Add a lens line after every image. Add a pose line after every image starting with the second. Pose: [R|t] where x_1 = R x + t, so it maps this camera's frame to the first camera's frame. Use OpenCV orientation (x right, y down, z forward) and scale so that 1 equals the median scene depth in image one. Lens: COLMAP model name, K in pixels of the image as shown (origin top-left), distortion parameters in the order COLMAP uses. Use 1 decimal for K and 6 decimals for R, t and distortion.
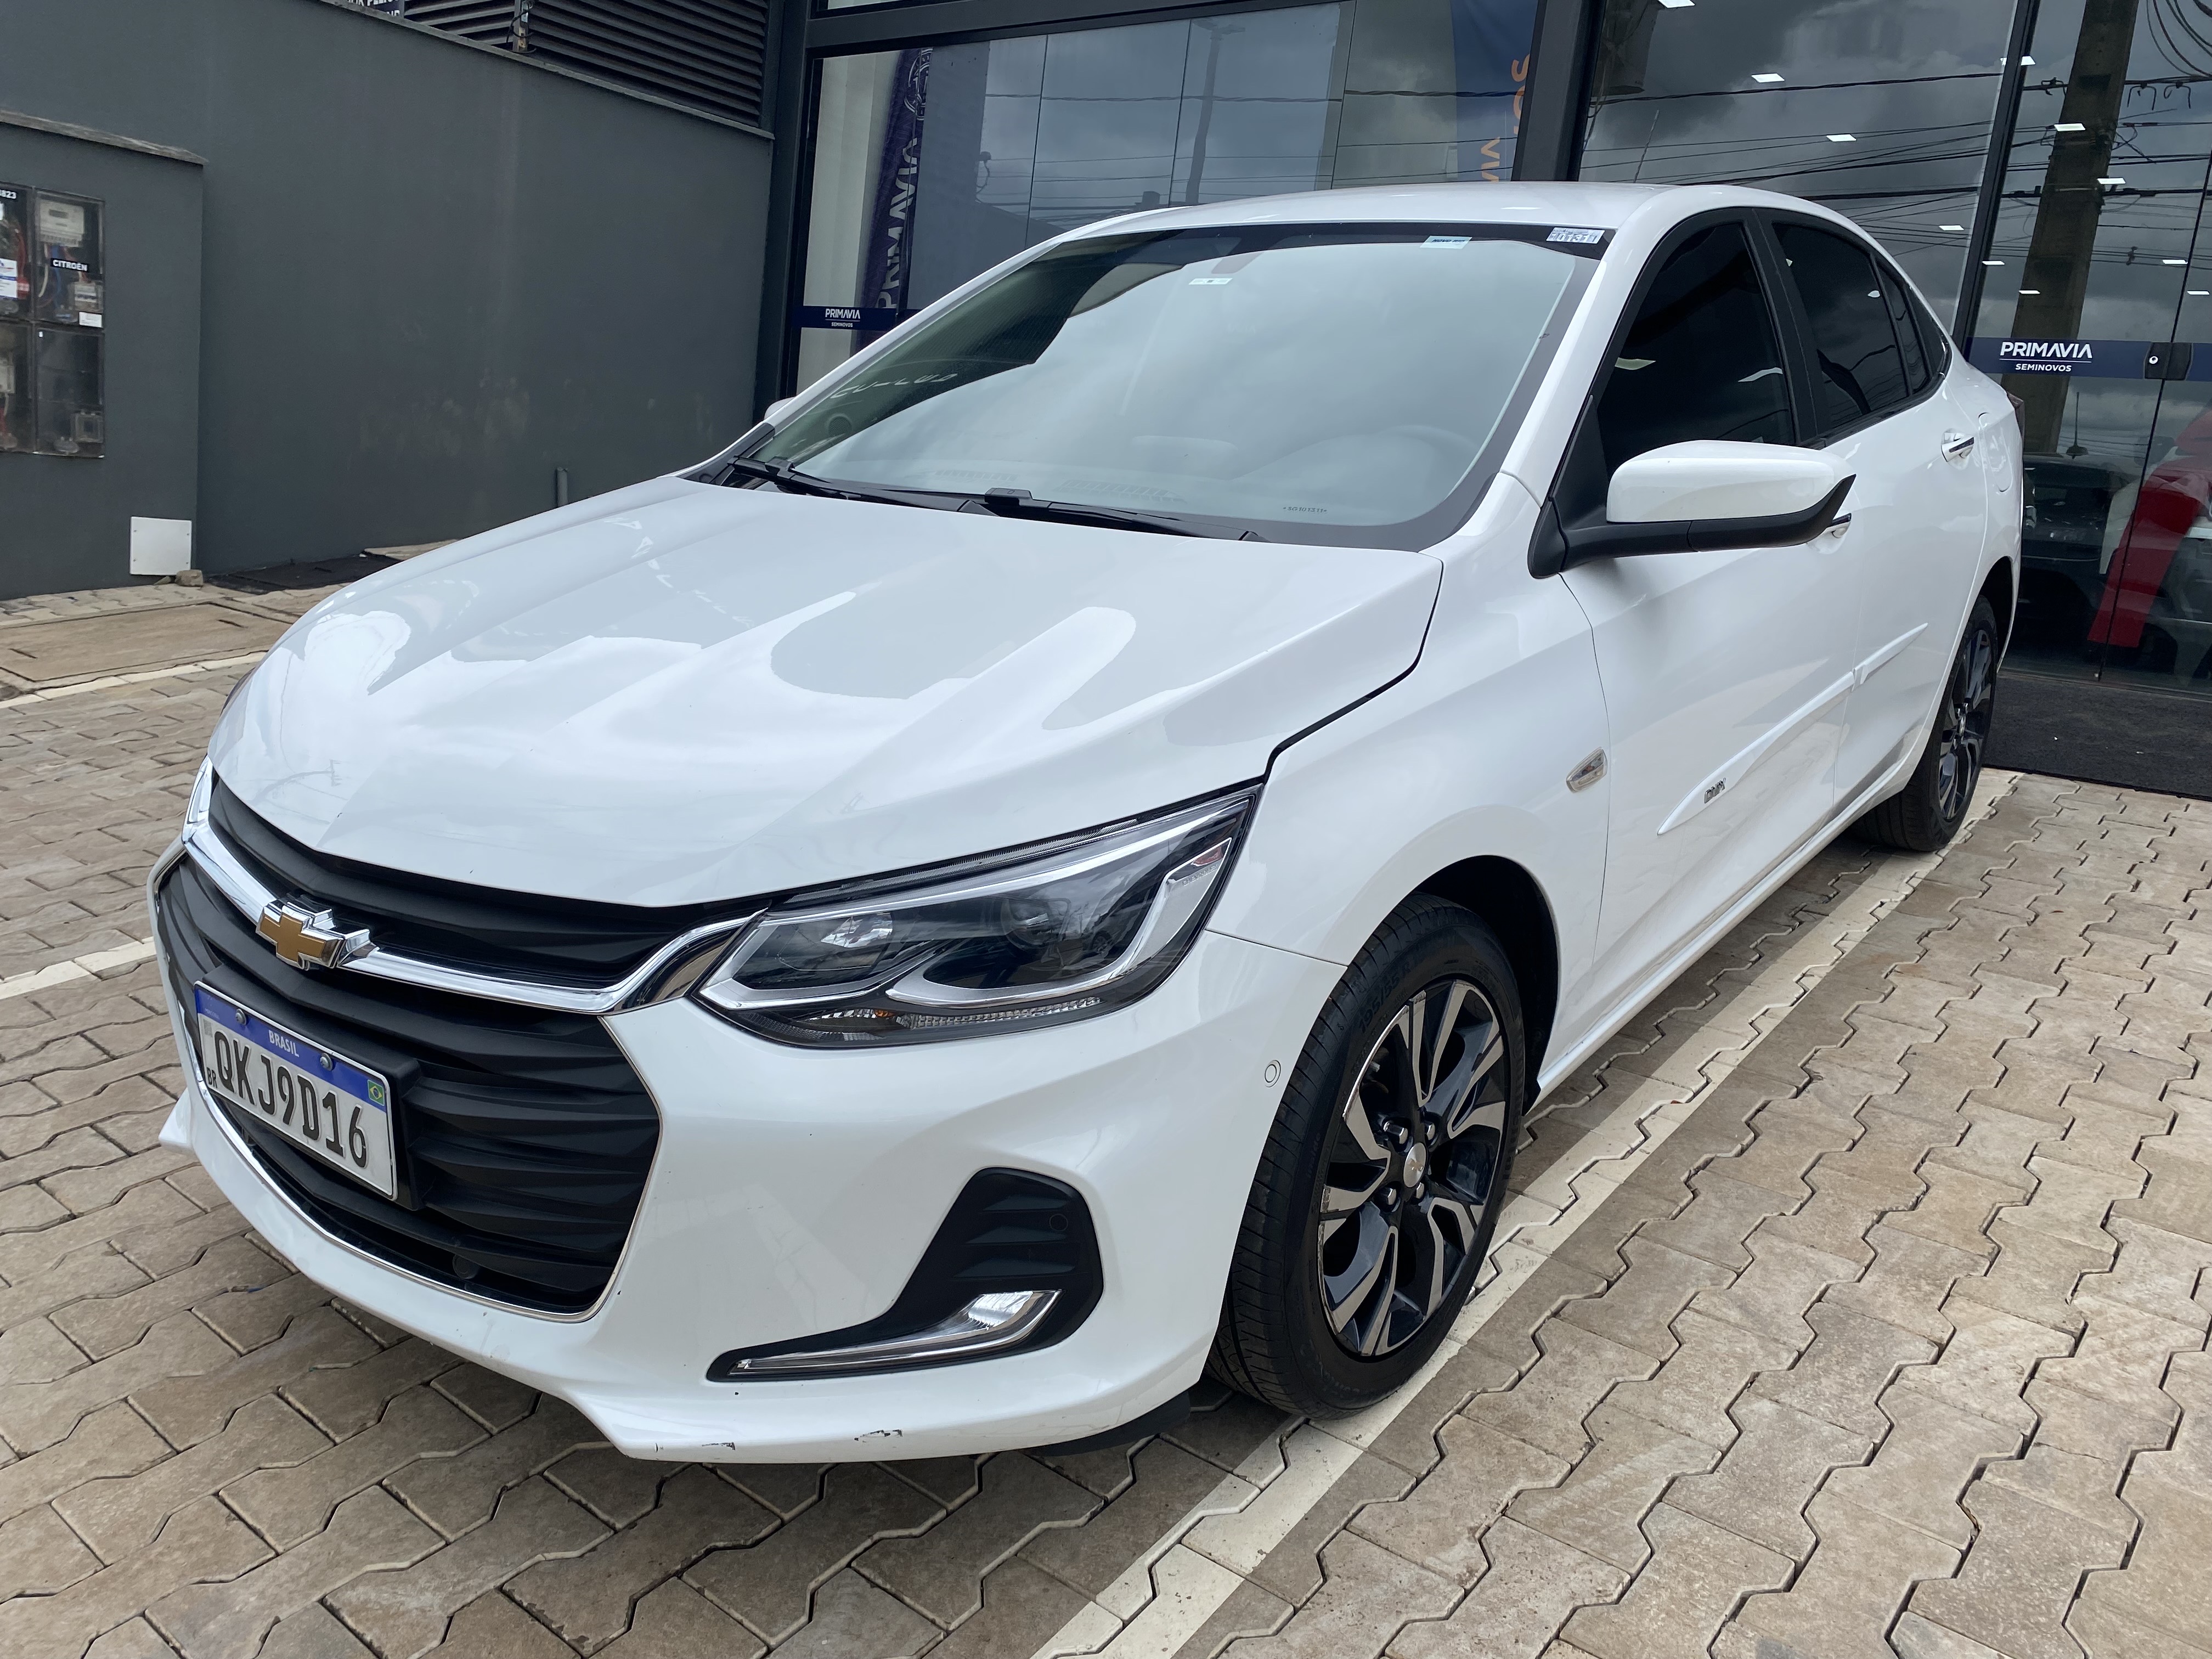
lens RADIAL K [[1678.4, 0, 1101.6], [0, 1678.4, 823.1], [0, 0, 1]] dist [0.011927, 0.006436]
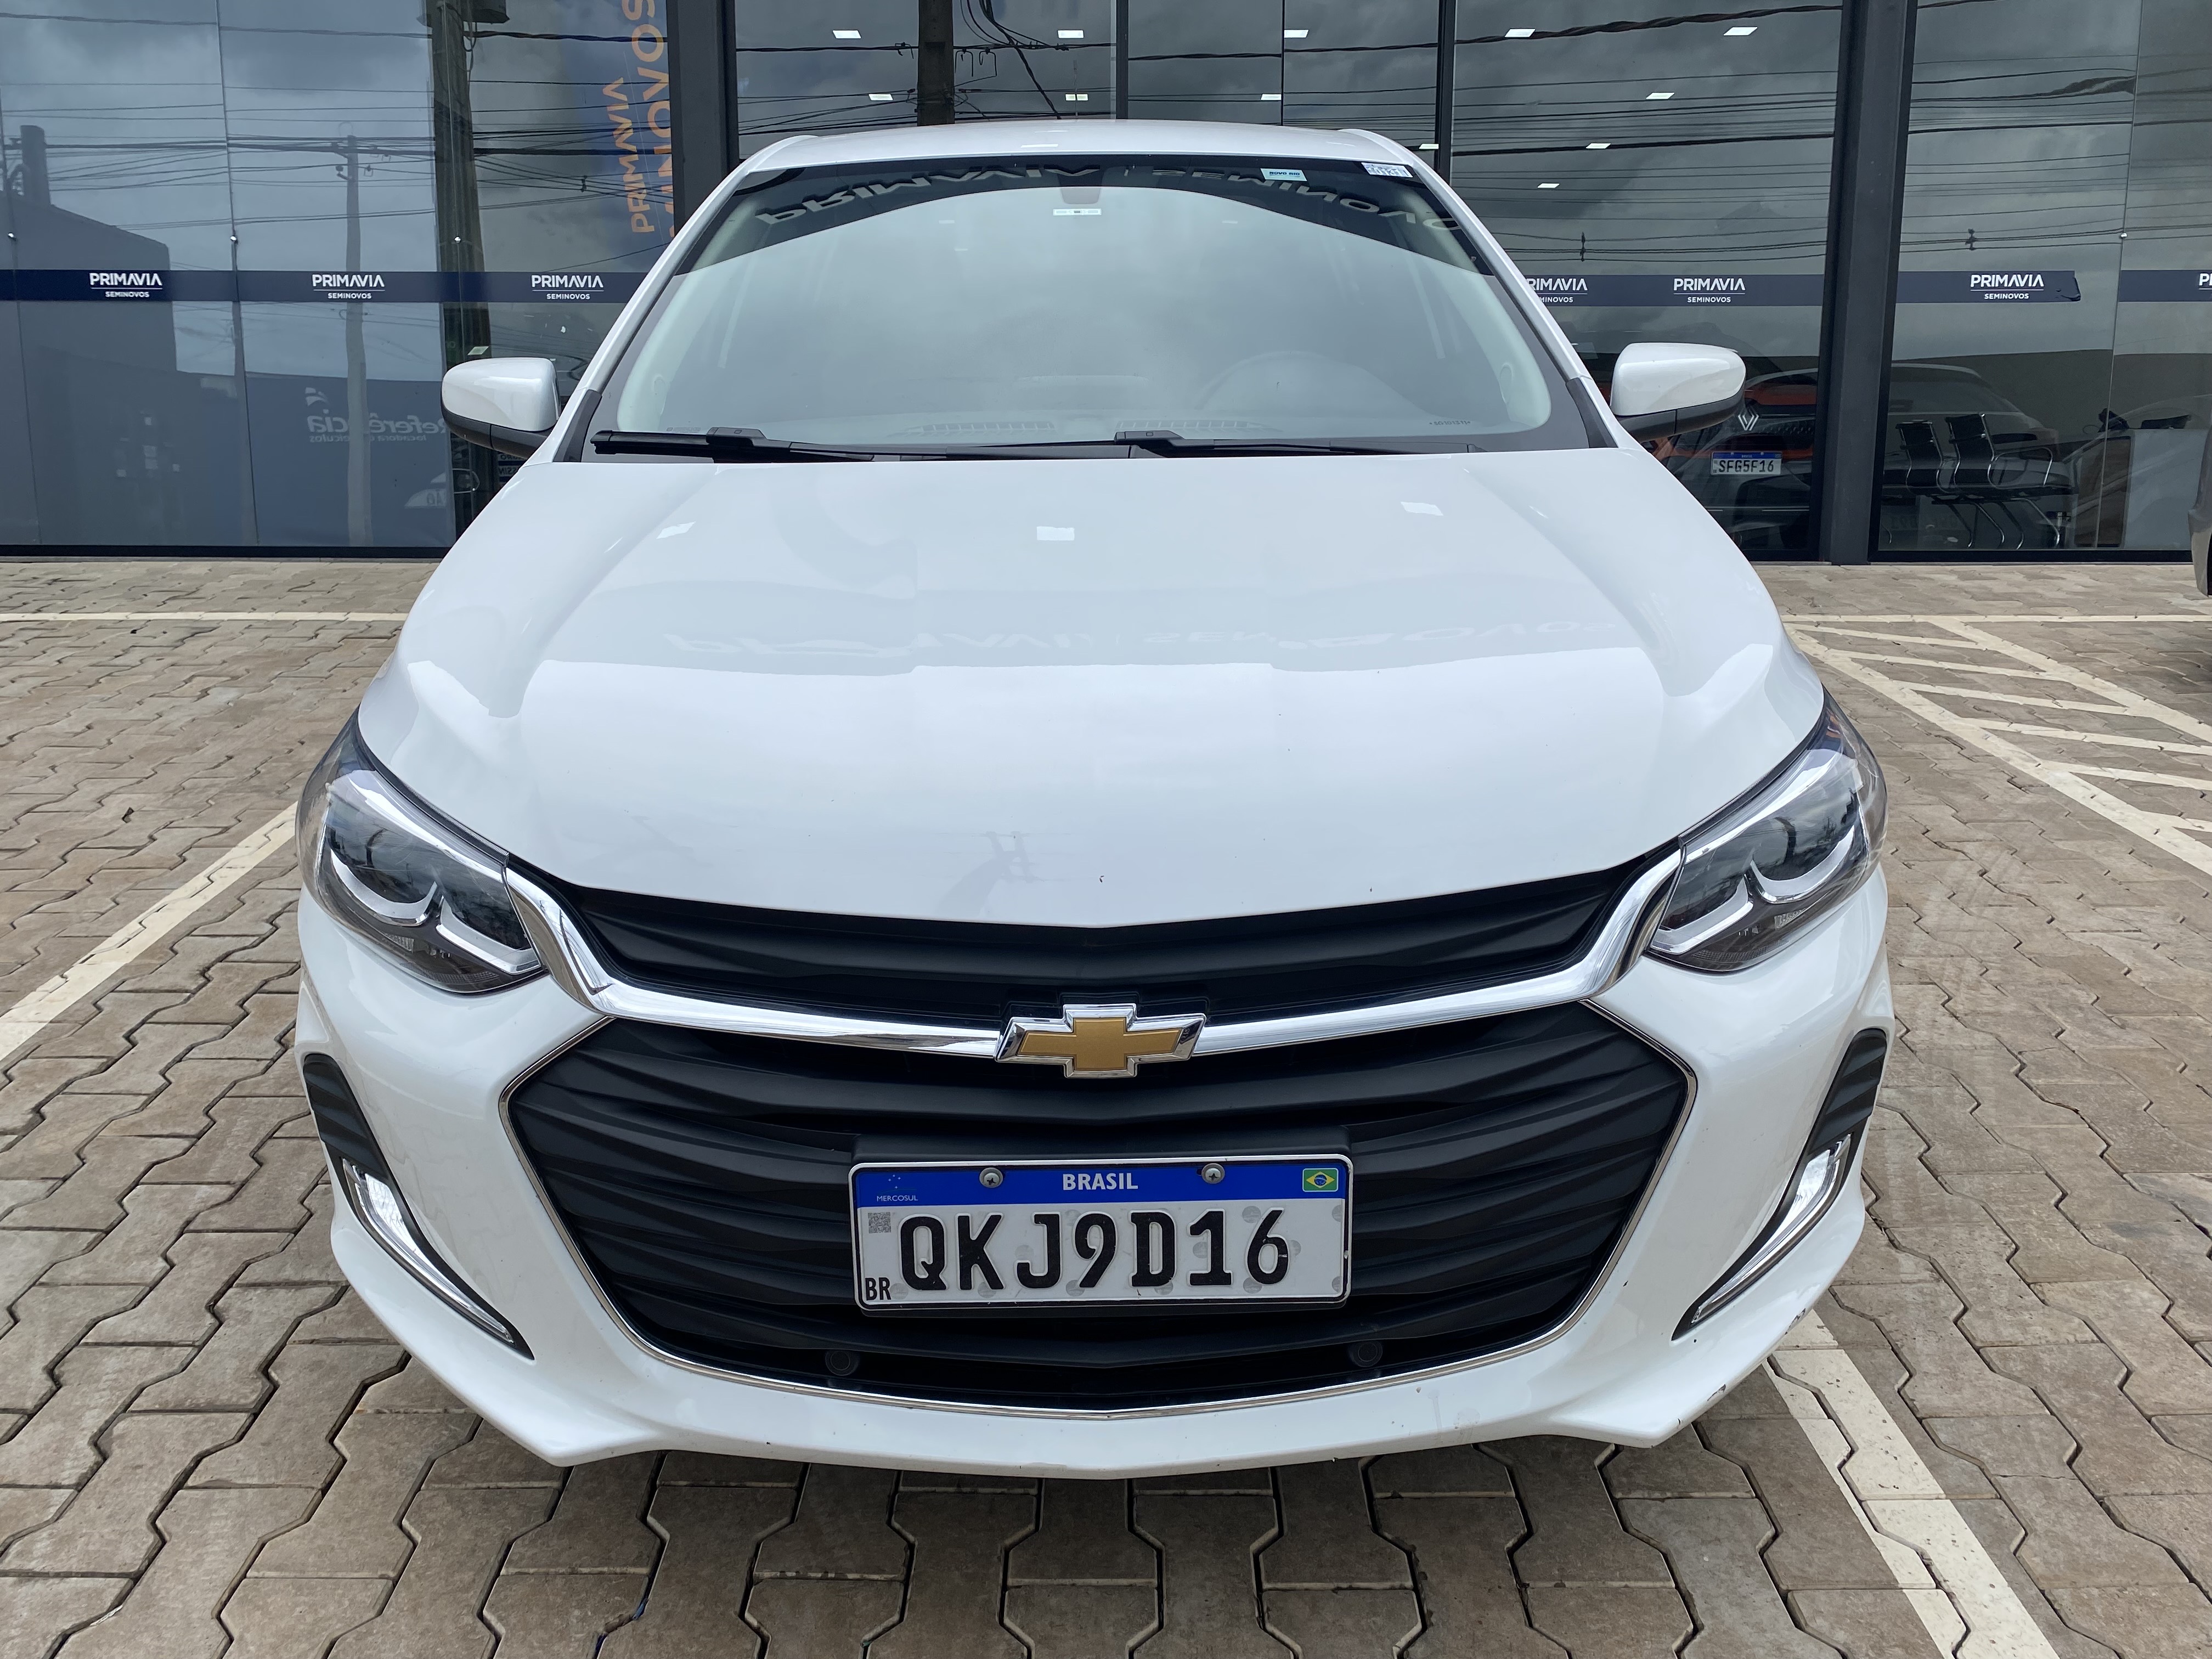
lens RADIAL K [[1678.4, 0, 1101.4], [0, 1678.4, 832.9], [0, 0, 1]] dist [0.011927, 0.006436]
pose [[0.776059, -0.214601, 0.593025, -0.858581], [0.198553, 0.975646, 0.093226, -0.092497], [-0.598589, 0.045398, 0.799769, 0.353683]]
